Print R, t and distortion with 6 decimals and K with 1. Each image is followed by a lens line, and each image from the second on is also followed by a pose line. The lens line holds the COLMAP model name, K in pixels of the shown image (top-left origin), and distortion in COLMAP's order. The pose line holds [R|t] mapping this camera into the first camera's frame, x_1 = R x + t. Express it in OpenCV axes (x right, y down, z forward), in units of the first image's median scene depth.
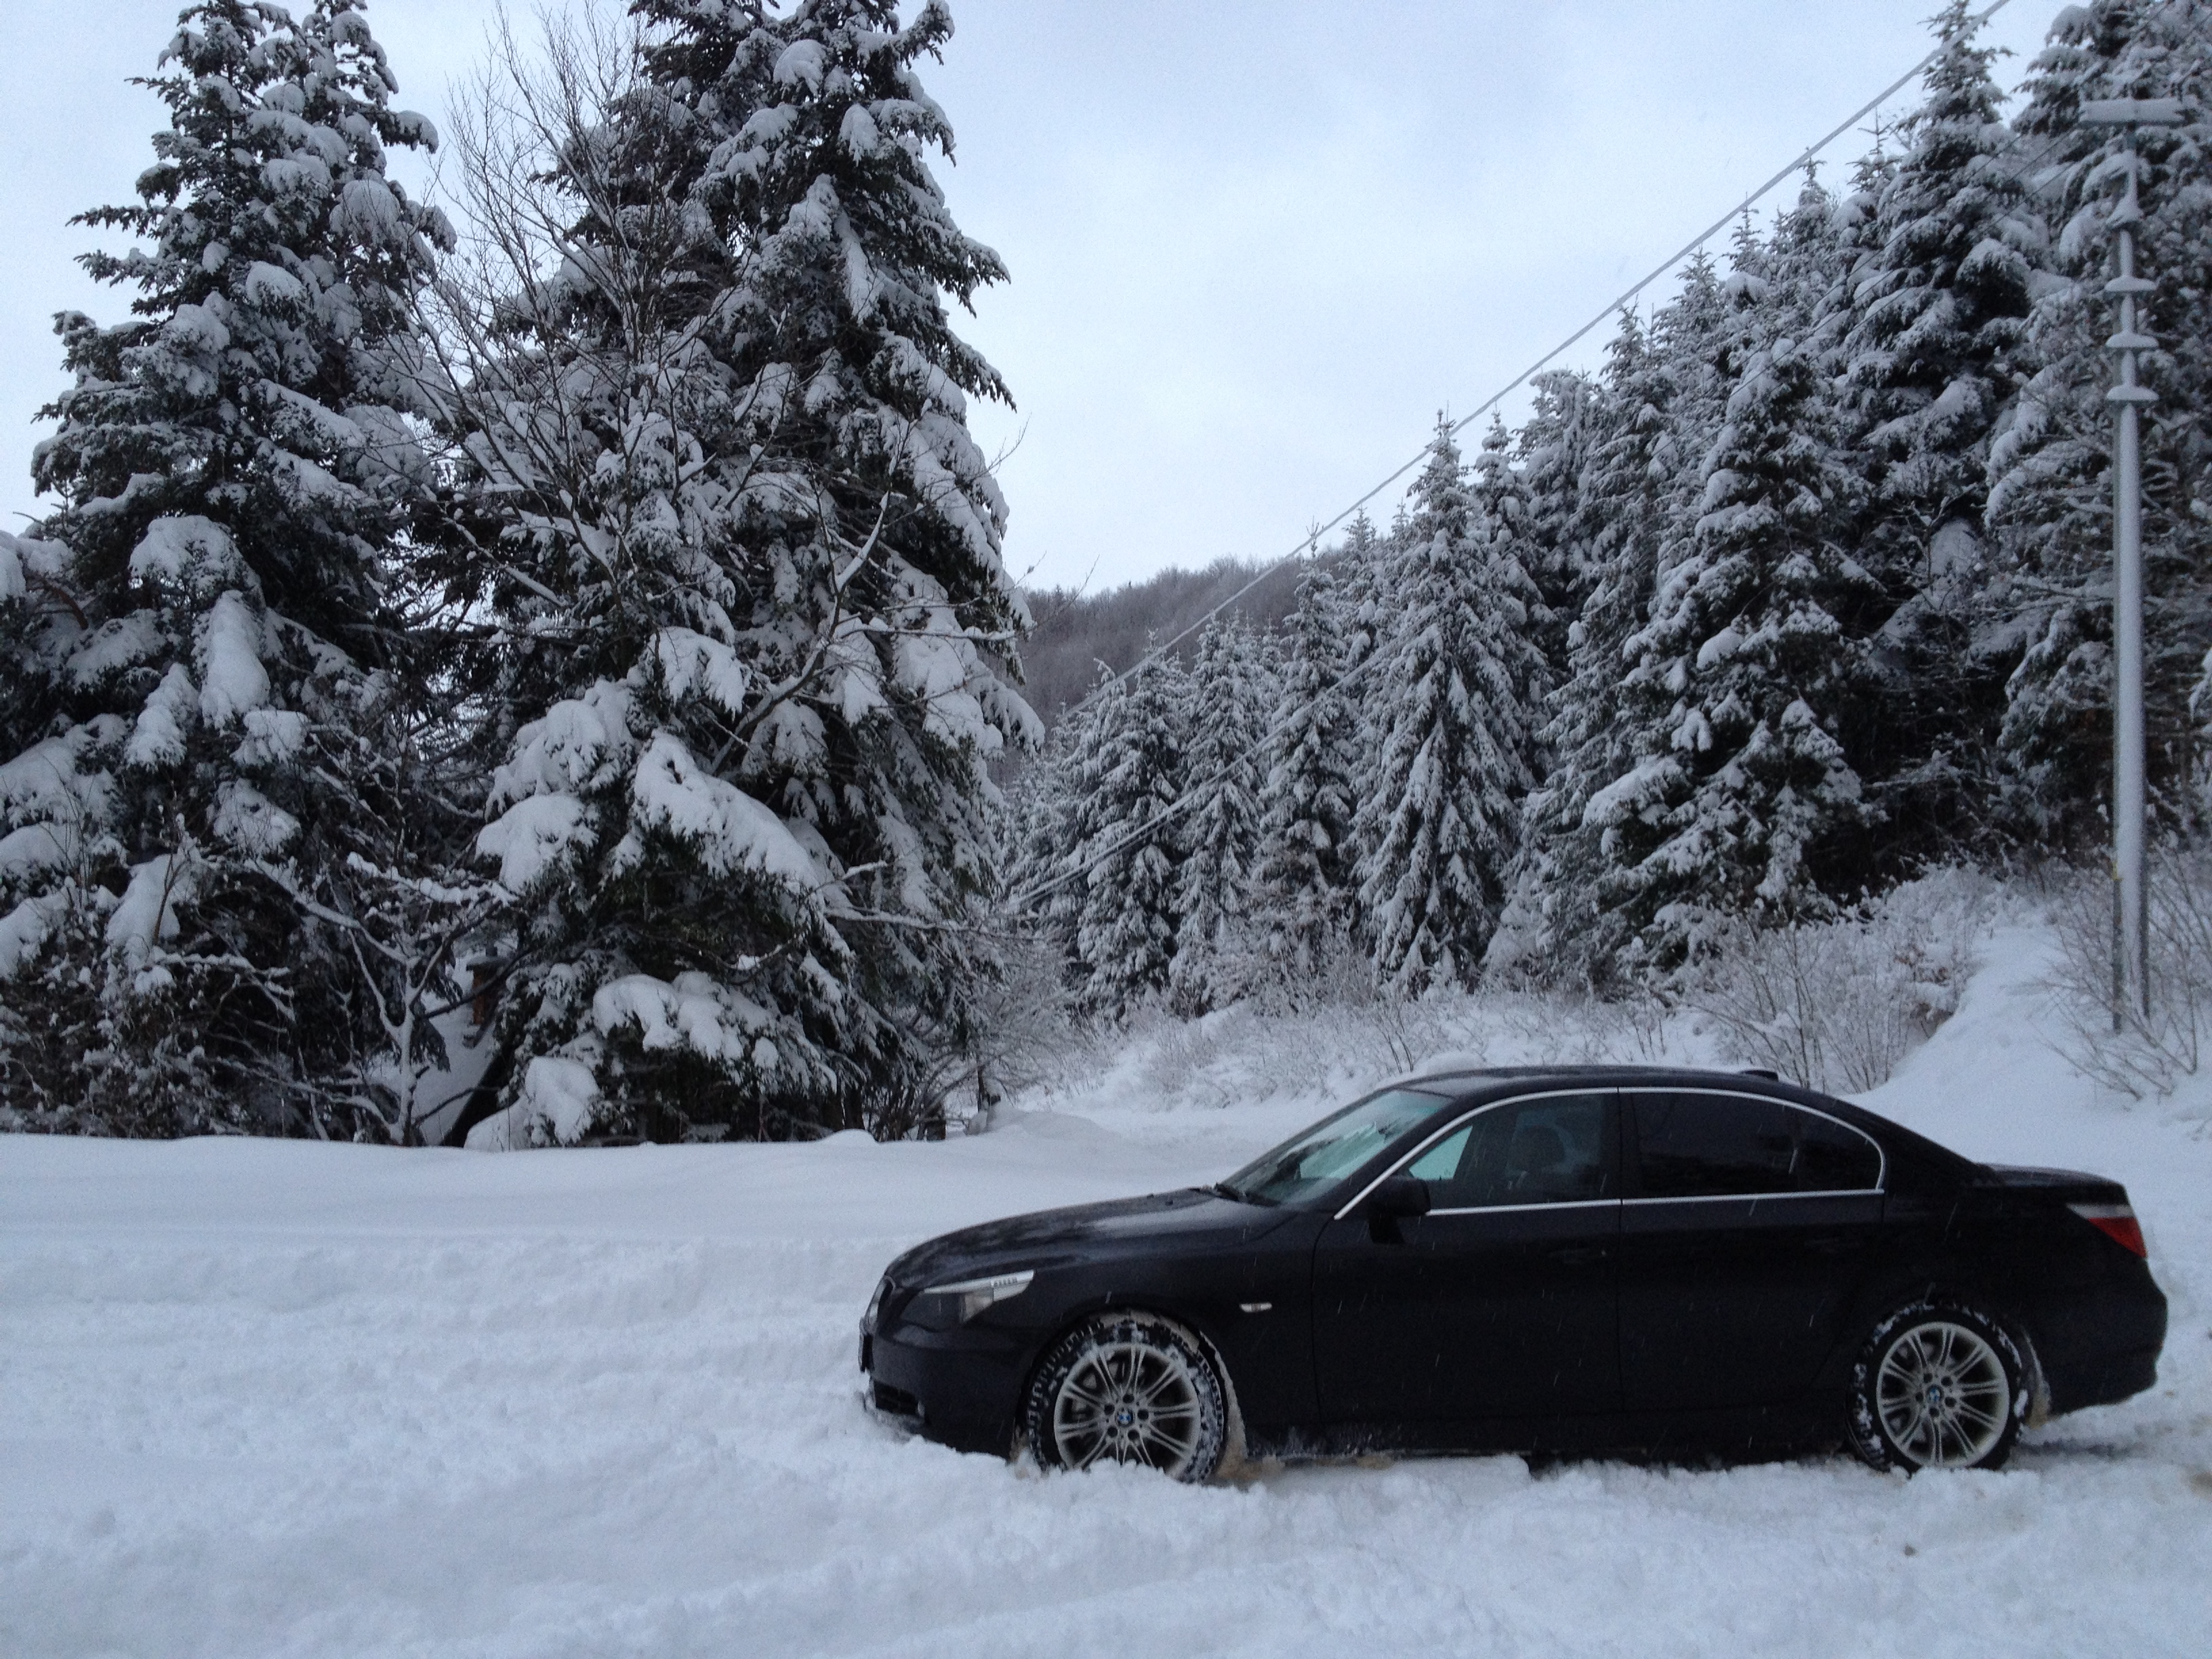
lens RADIAL K [[2060.1, 0, 1106.0], [0, 2060.1, 829.5], [0, 0, 1]] dist [0.053013, -0.081580]
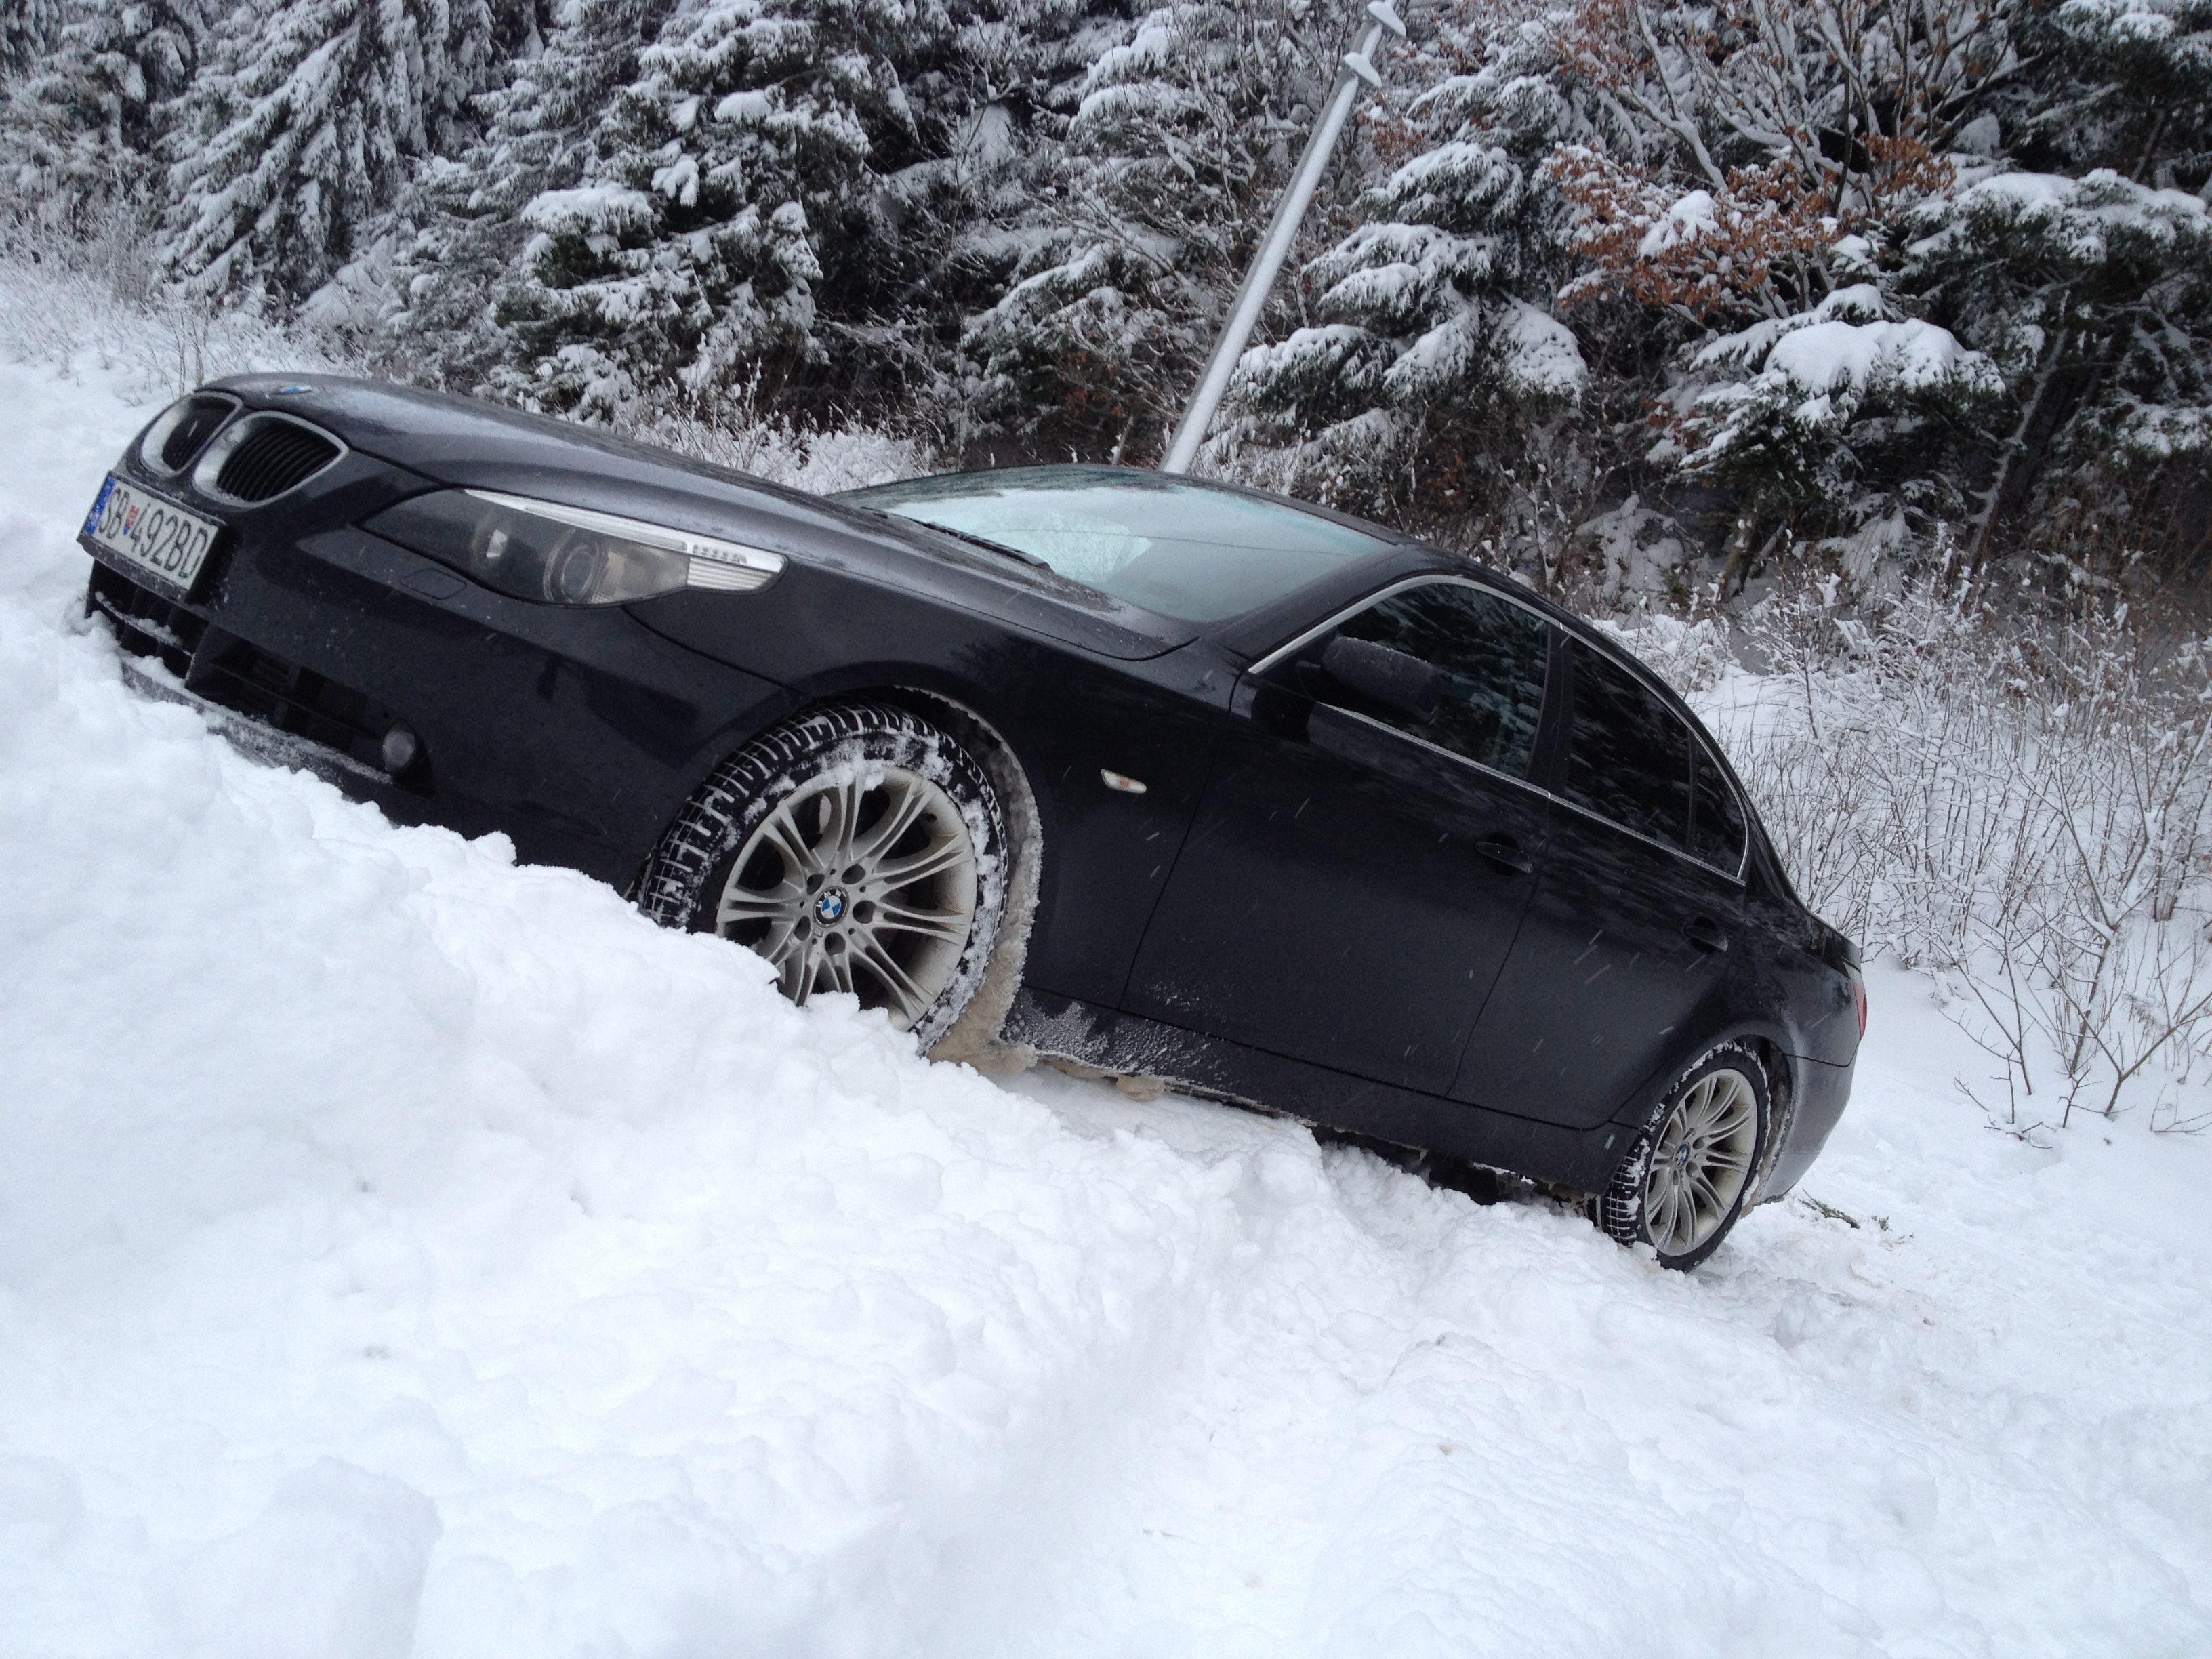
lens RADIAL K [[2060.1, 0, 1106.0], [0, 2060.1, 829.5], [0, 0, 1]] dist [0.053013, -0.081580]
pose [[0.746716, 0.290674, 0.598268, -0.036329], [-0.433764, 0.894686, 0.106701, 0.029325], [-0.504247, -0.339182, 0.794160, 0.091800]]
